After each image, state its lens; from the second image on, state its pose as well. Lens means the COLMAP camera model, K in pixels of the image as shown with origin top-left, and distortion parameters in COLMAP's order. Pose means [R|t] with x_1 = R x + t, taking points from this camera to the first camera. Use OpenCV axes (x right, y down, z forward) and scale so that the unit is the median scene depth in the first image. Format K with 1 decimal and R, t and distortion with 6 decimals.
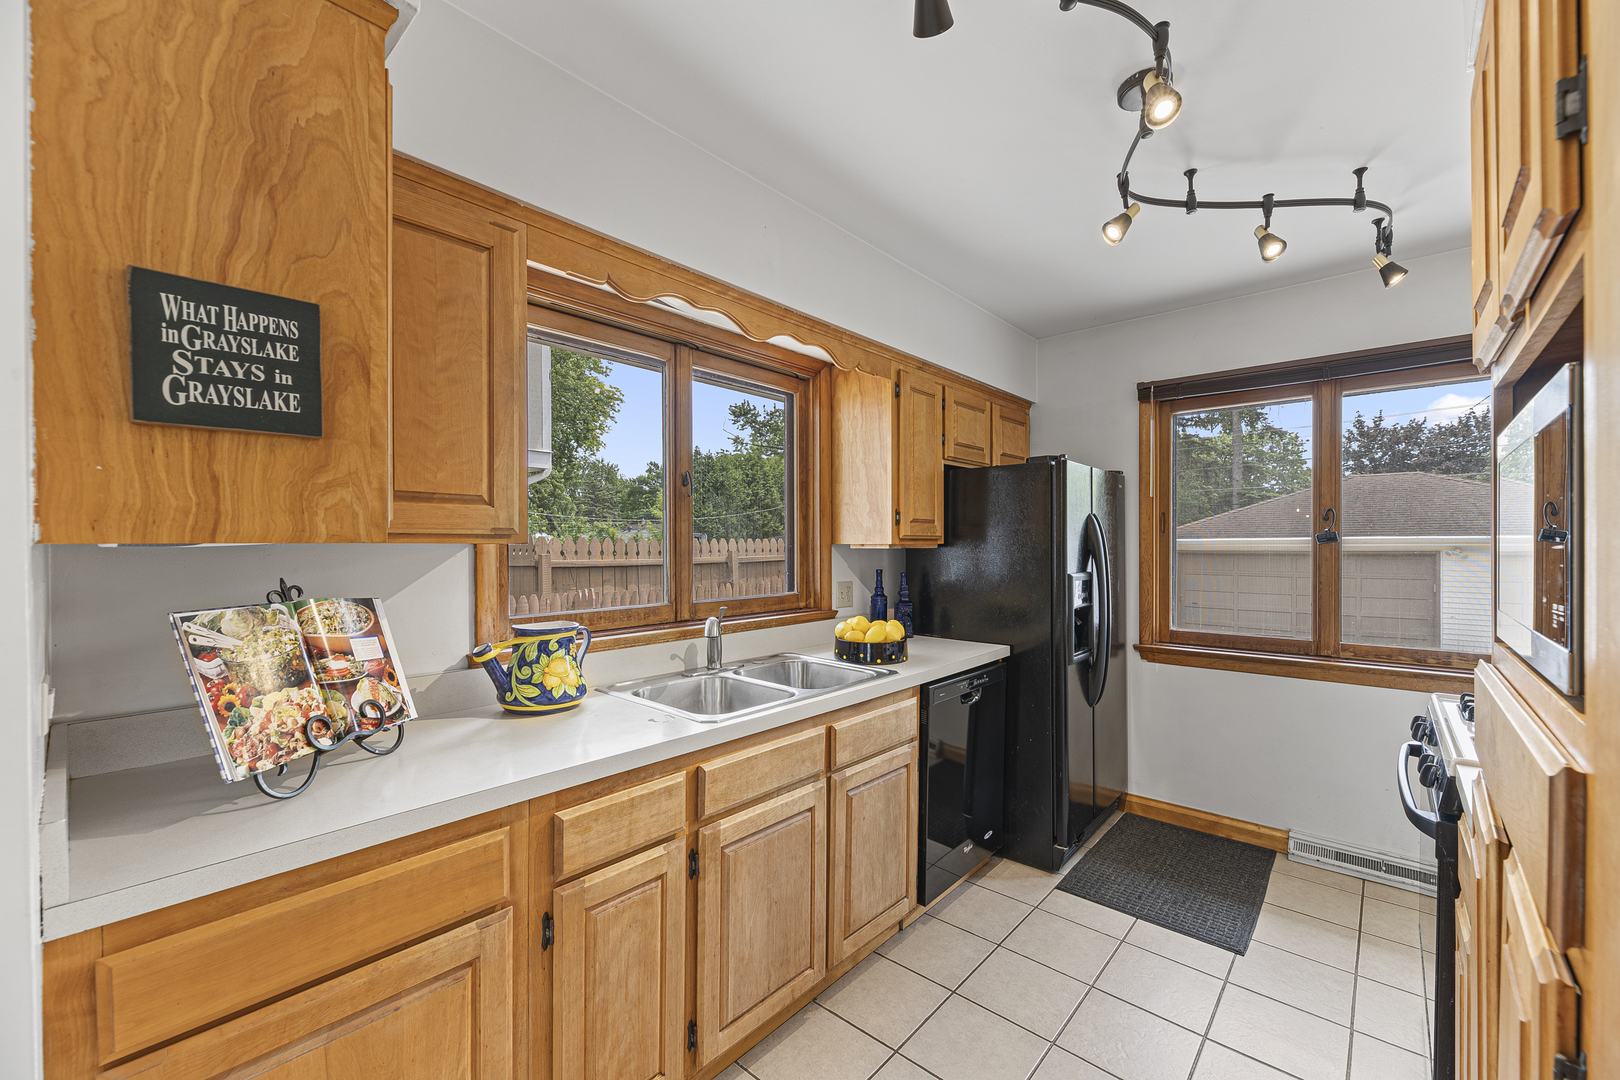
lens RADIAL K [[645.4, 0, 819.9], [0, 645.4, 544.1], [0, 0, 1]] dist [0.000681, 0.000062]
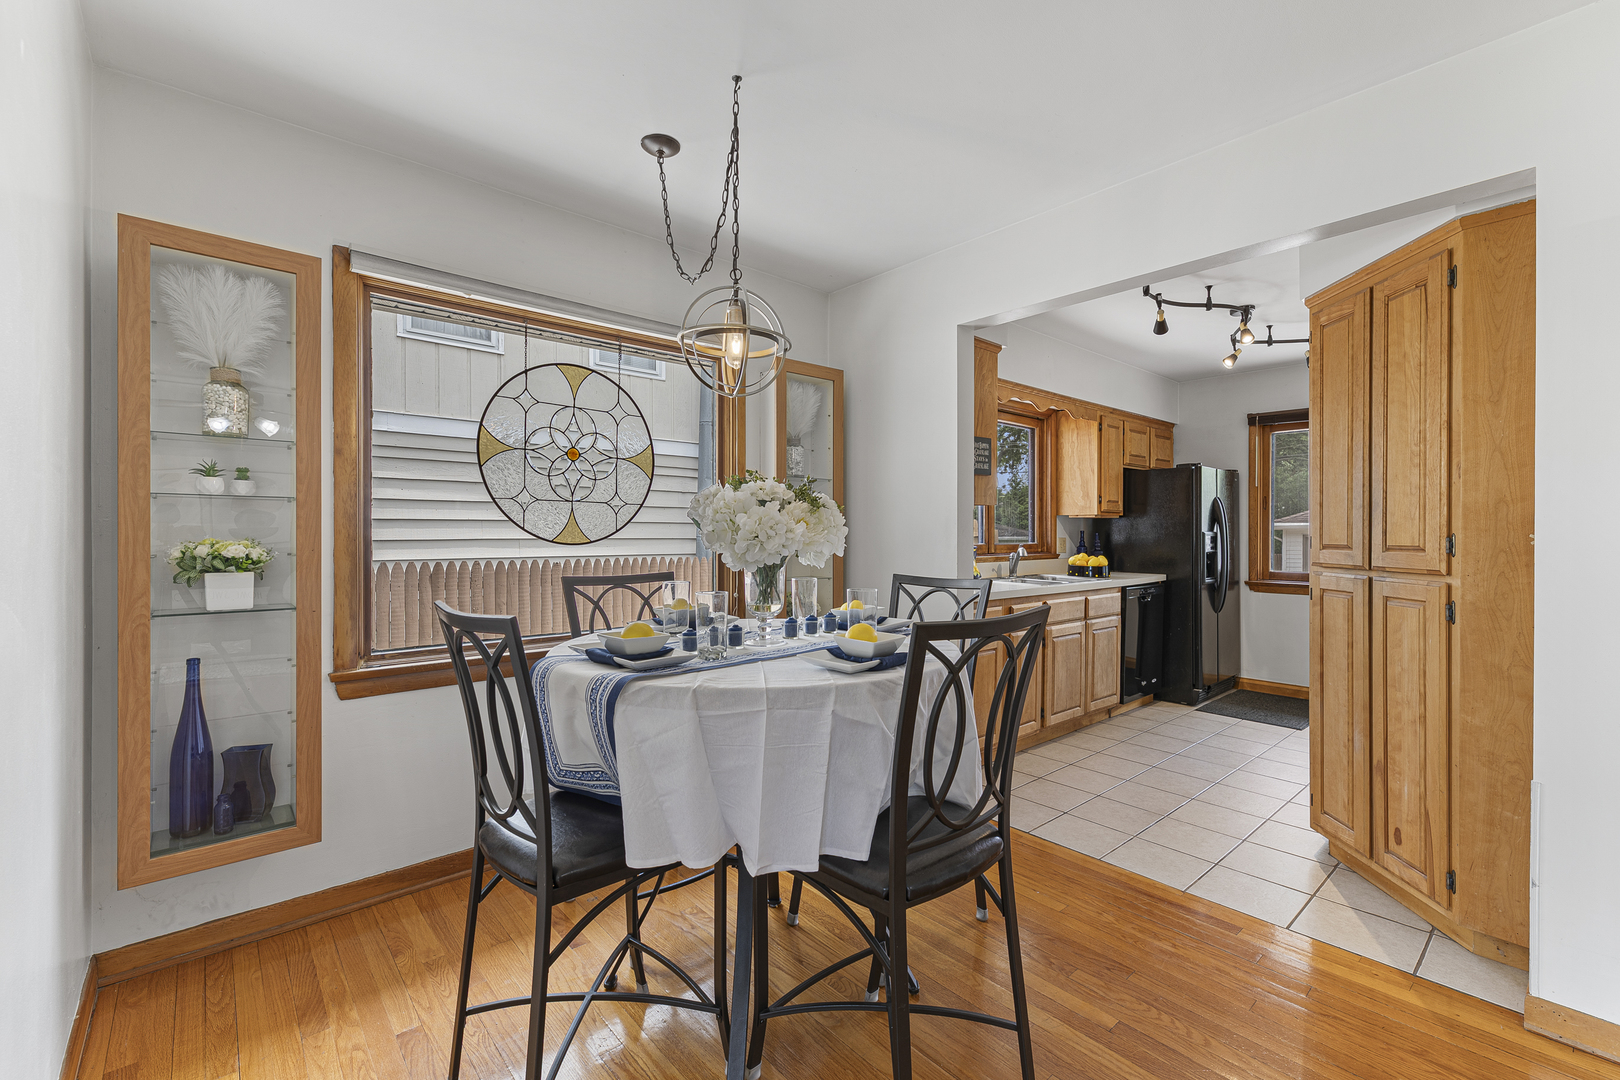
lens RADIAL K [[703.8, 0, 823.3], [0, 703.8, 532.4], [0, 0, 1]] dist [0.001279, 0.000236]
pose [[0.994037, 0.002599, -0.109009, -0.396834], [-0.002758, 0.999995, -0.001304, 0.050114], [0.109006, 0.001597, 0.994040, -0.932558]]
